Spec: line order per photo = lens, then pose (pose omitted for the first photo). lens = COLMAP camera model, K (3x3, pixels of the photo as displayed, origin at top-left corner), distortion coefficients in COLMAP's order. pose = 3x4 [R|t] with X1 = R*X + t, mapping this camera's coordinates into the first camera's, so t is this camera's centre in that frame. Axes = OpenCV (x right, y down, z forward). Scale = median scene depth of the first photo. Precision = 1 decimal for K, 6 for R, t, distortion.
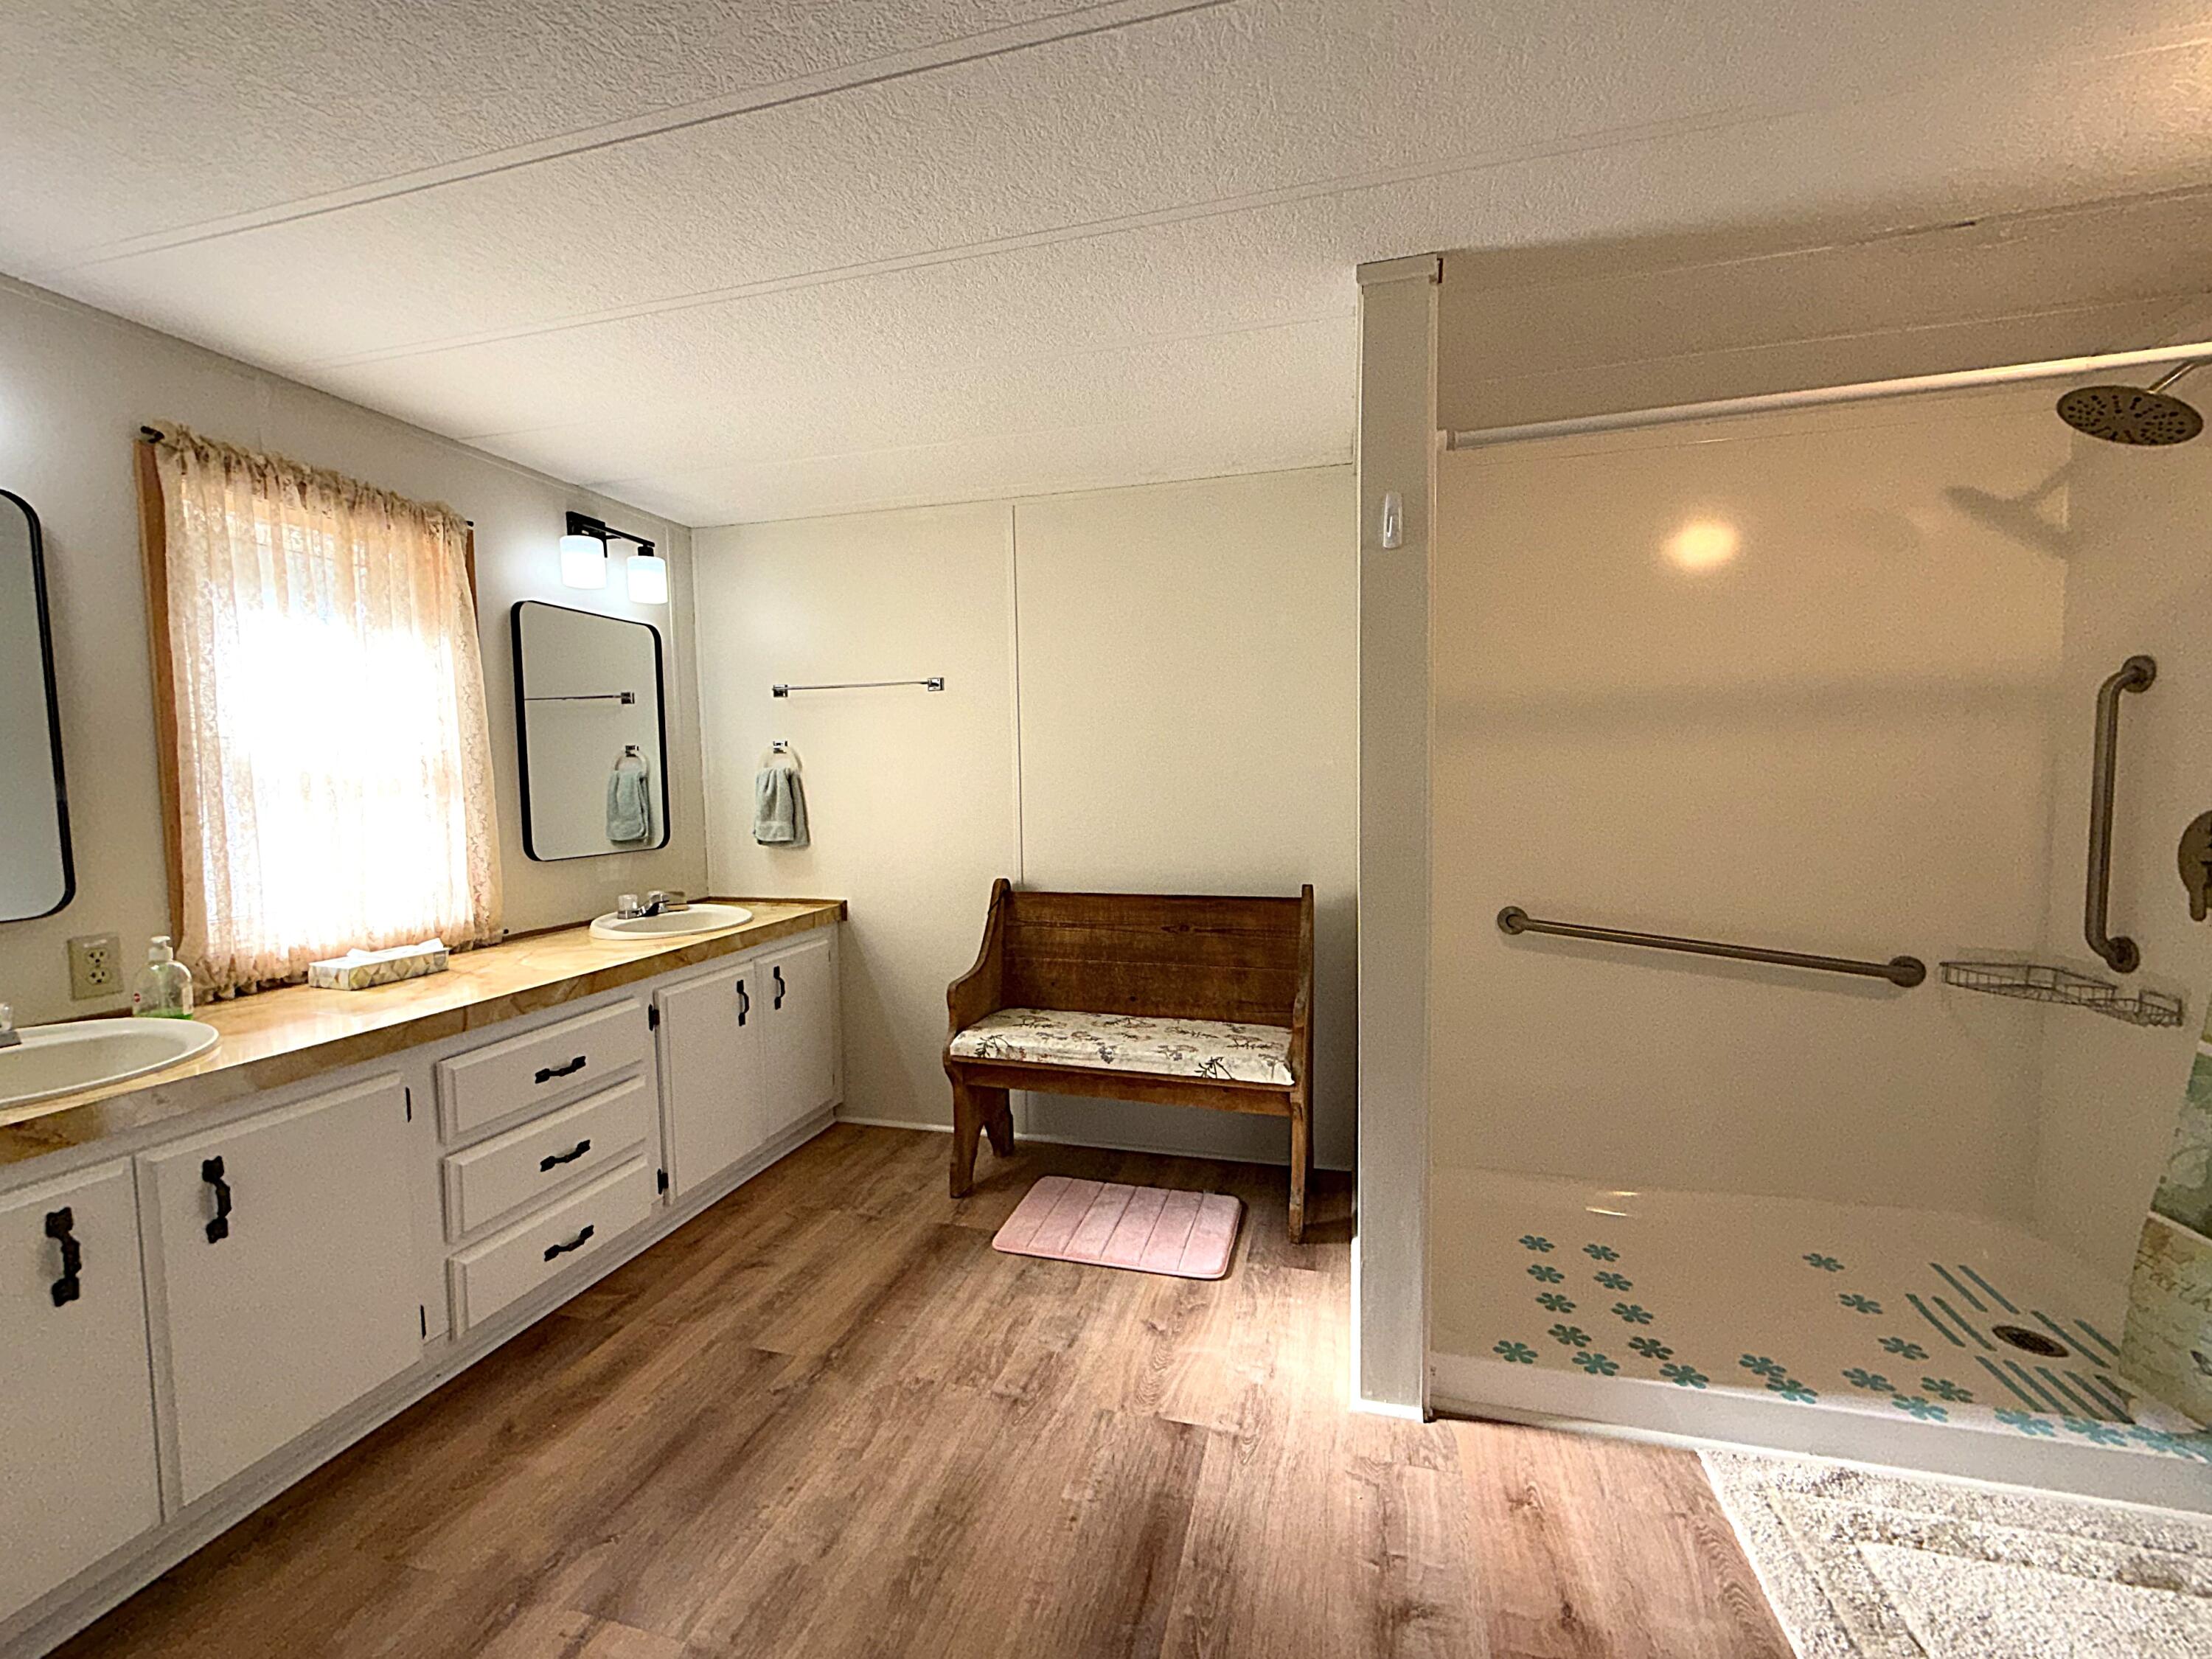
lens RADIAL K [[869.2, 0, 1110.5], [0, 869.2, 863.0], [0, 0, 1]] dist [0.001854, -0.000238]
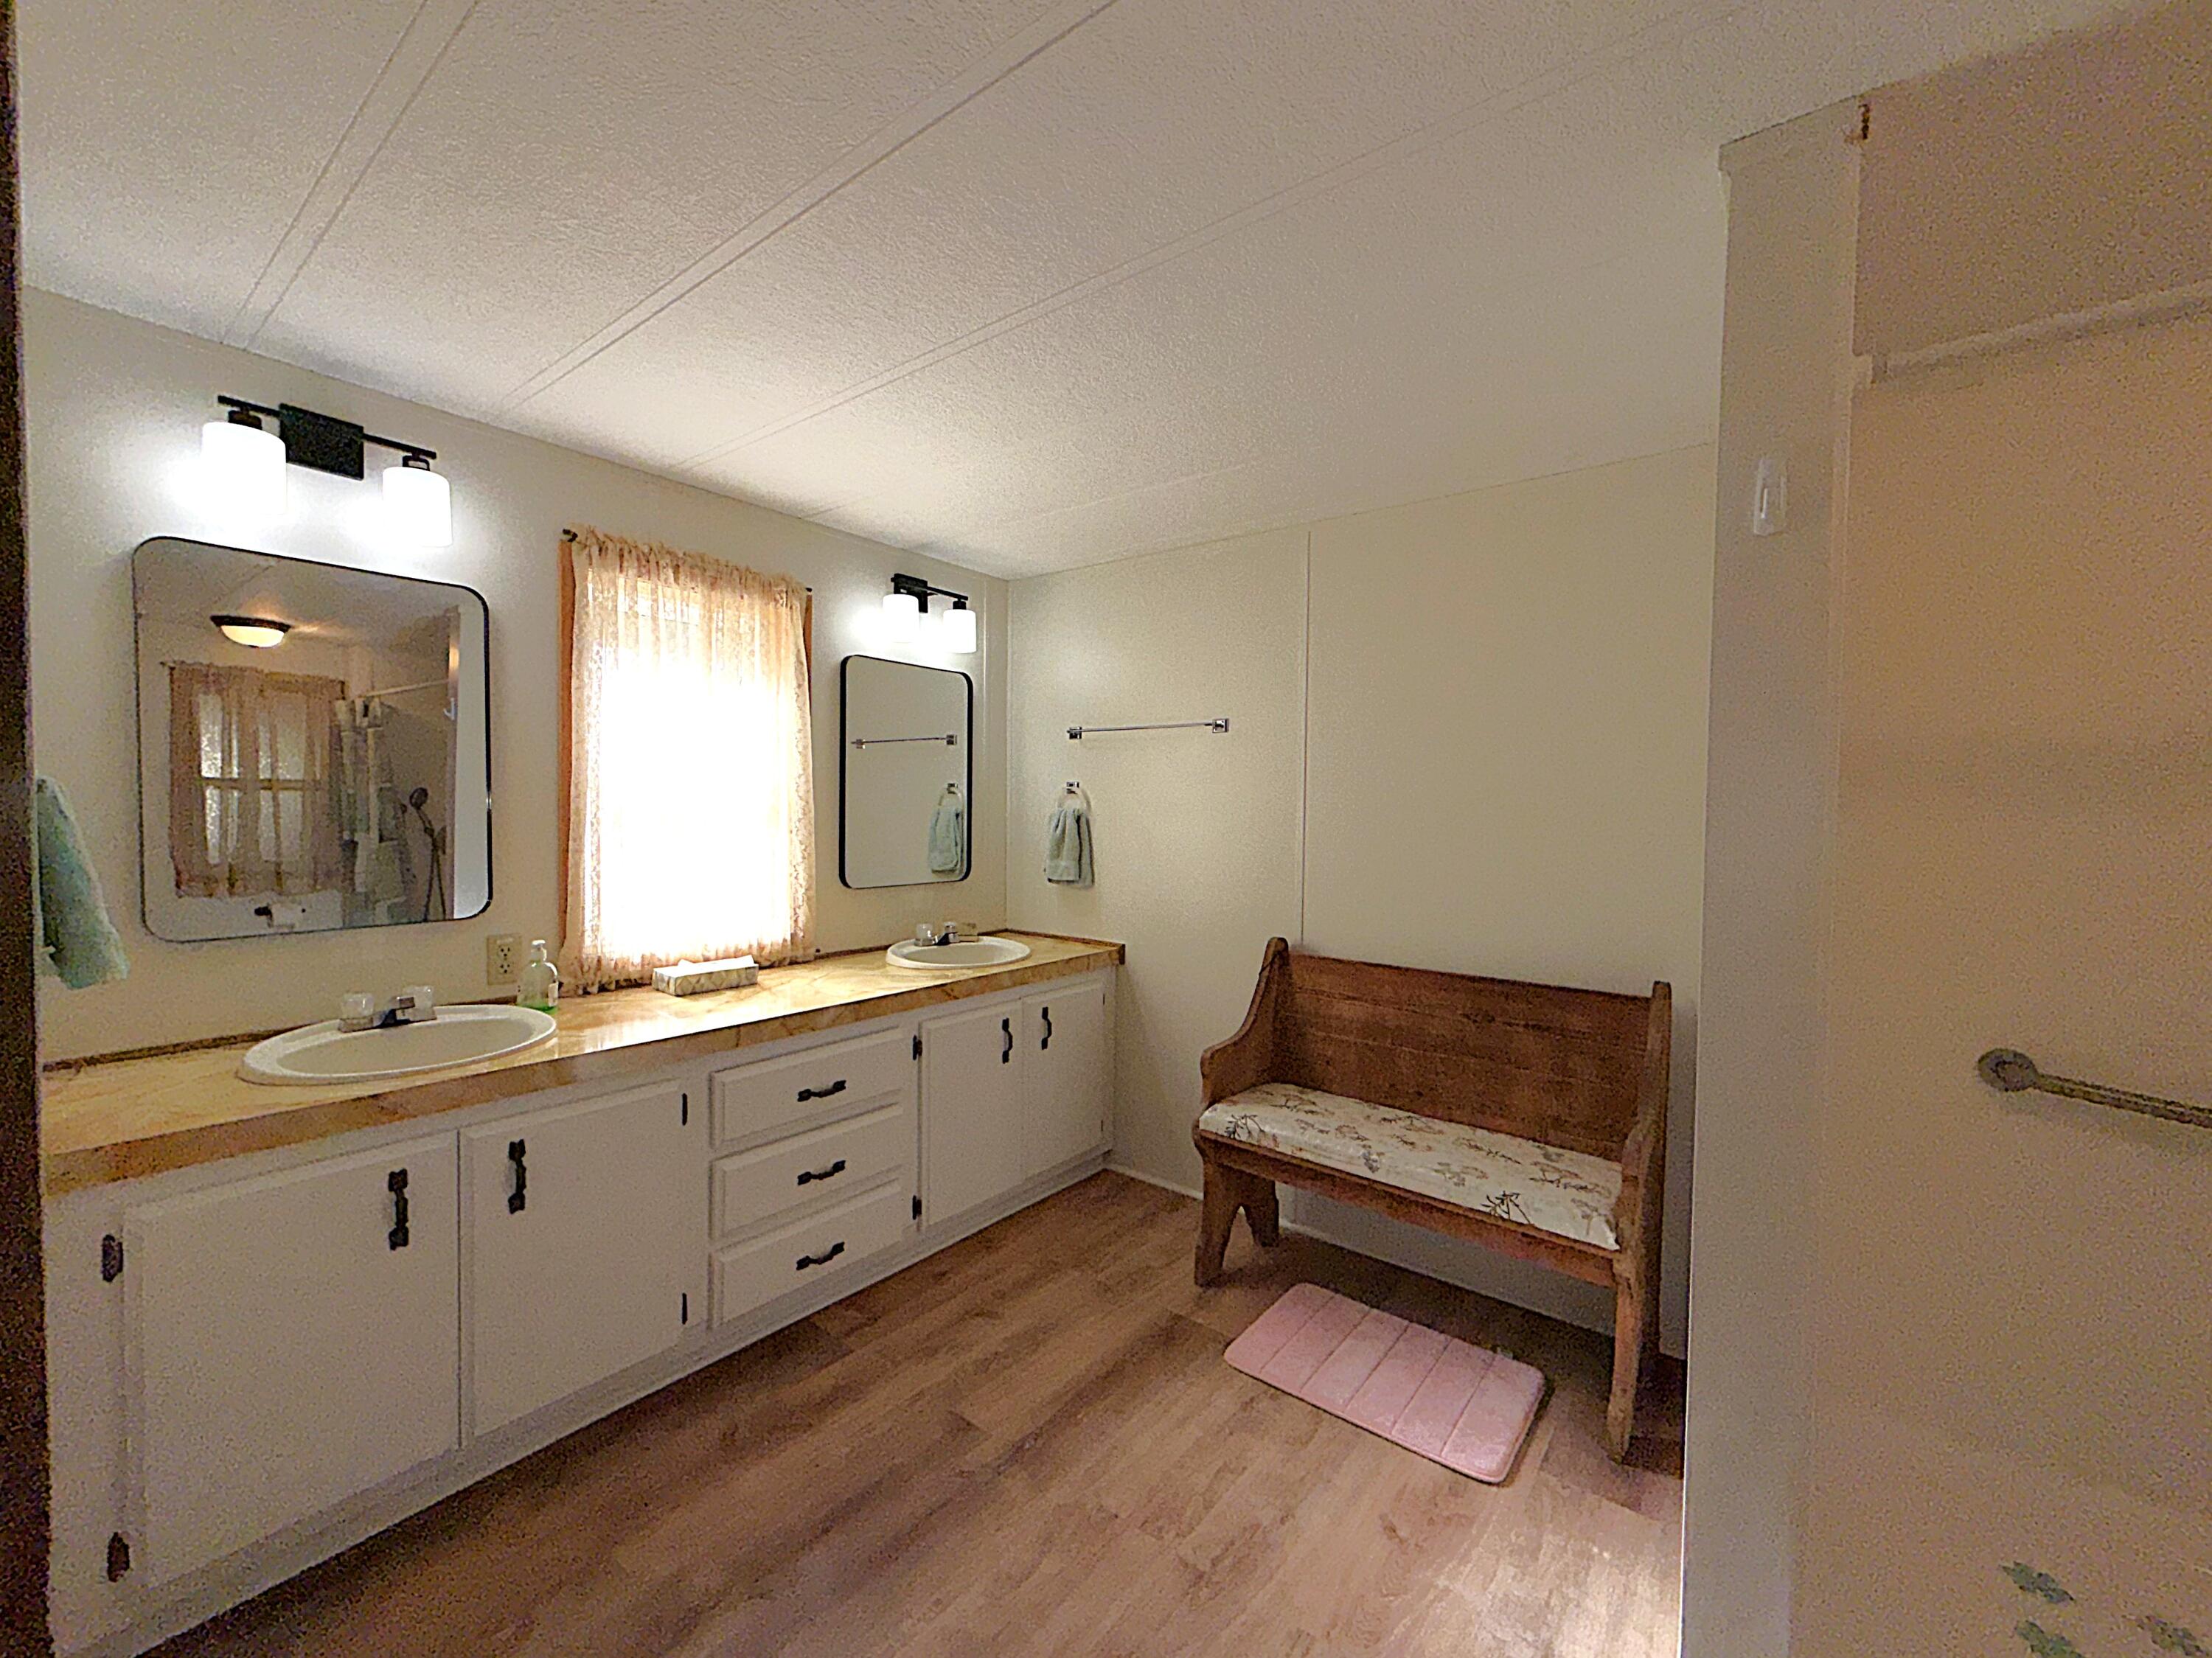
lens RADIAL K [[869.1, 0, 1120.5], [0, 869.1, 854.9], [0, 0, 1]] dist [0.001854, -0.000238]
pose [[0.925026, 0.049309, -0.376691, 0.079594], [-0.067351, 0.997120, -0.034867, -0.032922], [0.373887, 0.057623, 0.925683, 0.120310]]
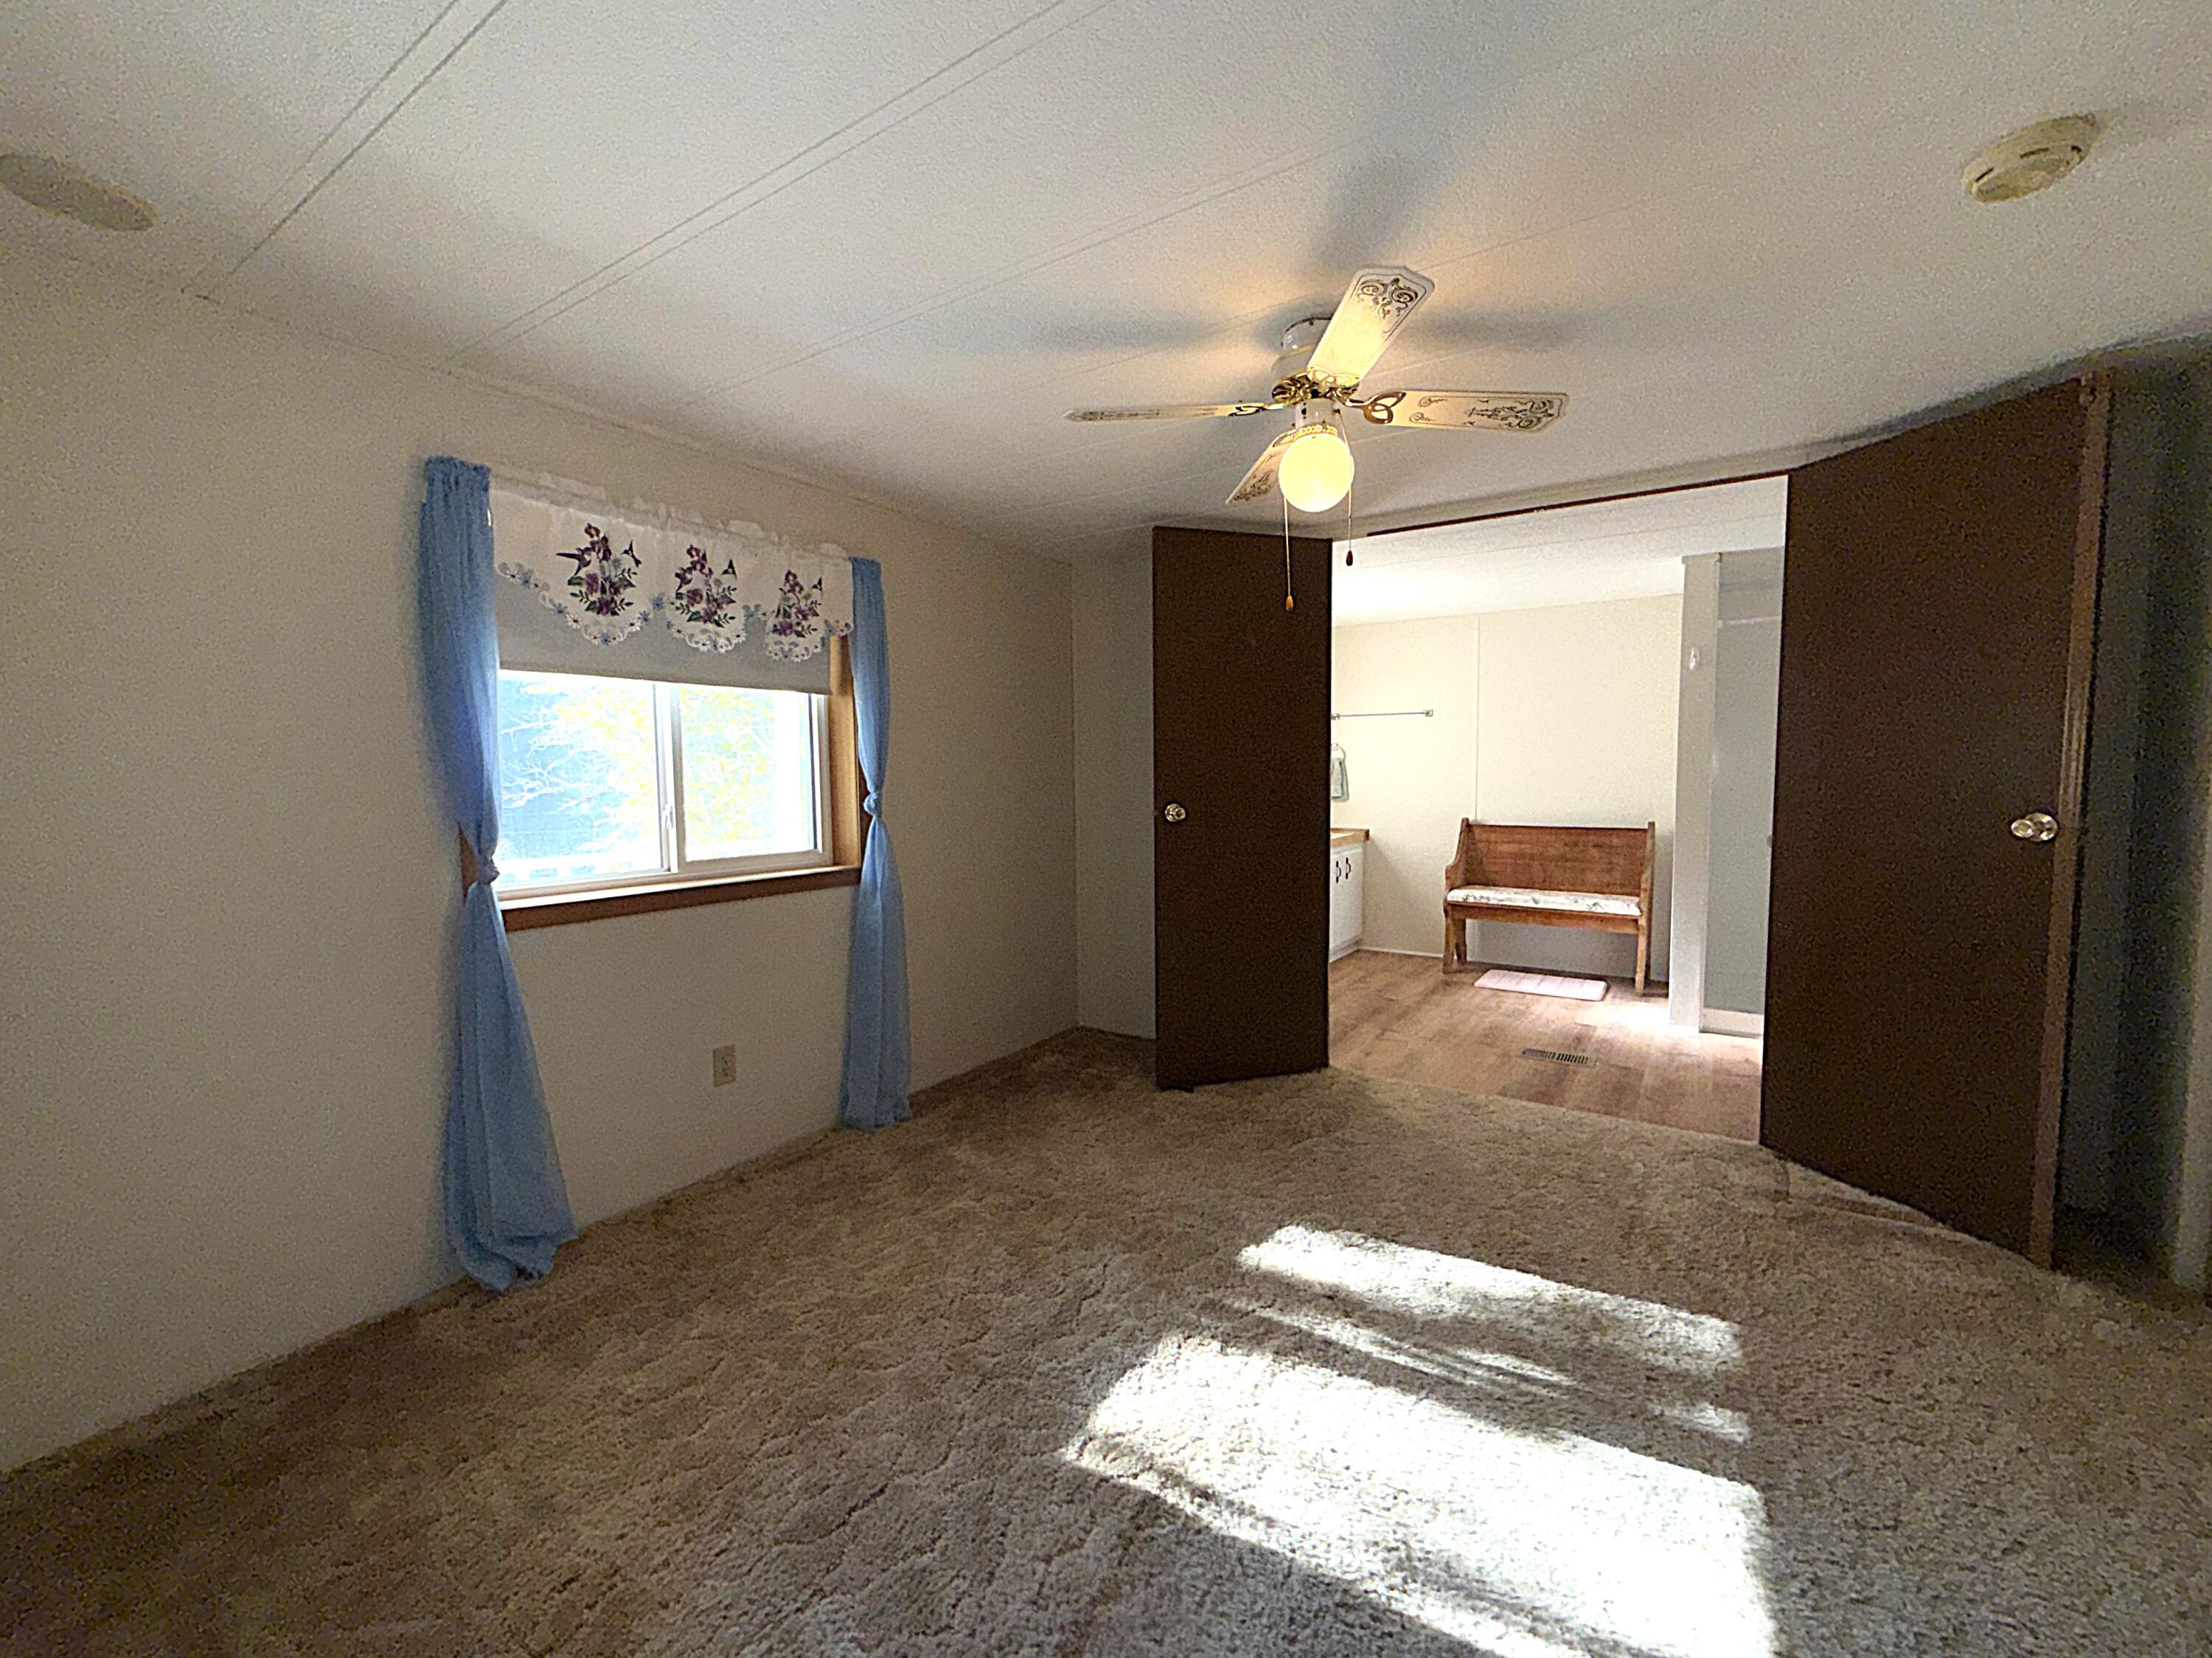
lens RADIAL K [[869.1, 0, 1134.7], [0, 869.1, 843.8], [0, 0, 1]] dist [0.001854, -0.000238]
pose [[0.949438, 0.033904, -0.312118, -0.286020], [-0.035910, 0.999355, -0.000681, 0.134425], [0.311893, 0.011854, 0.950043, -1.320504]]
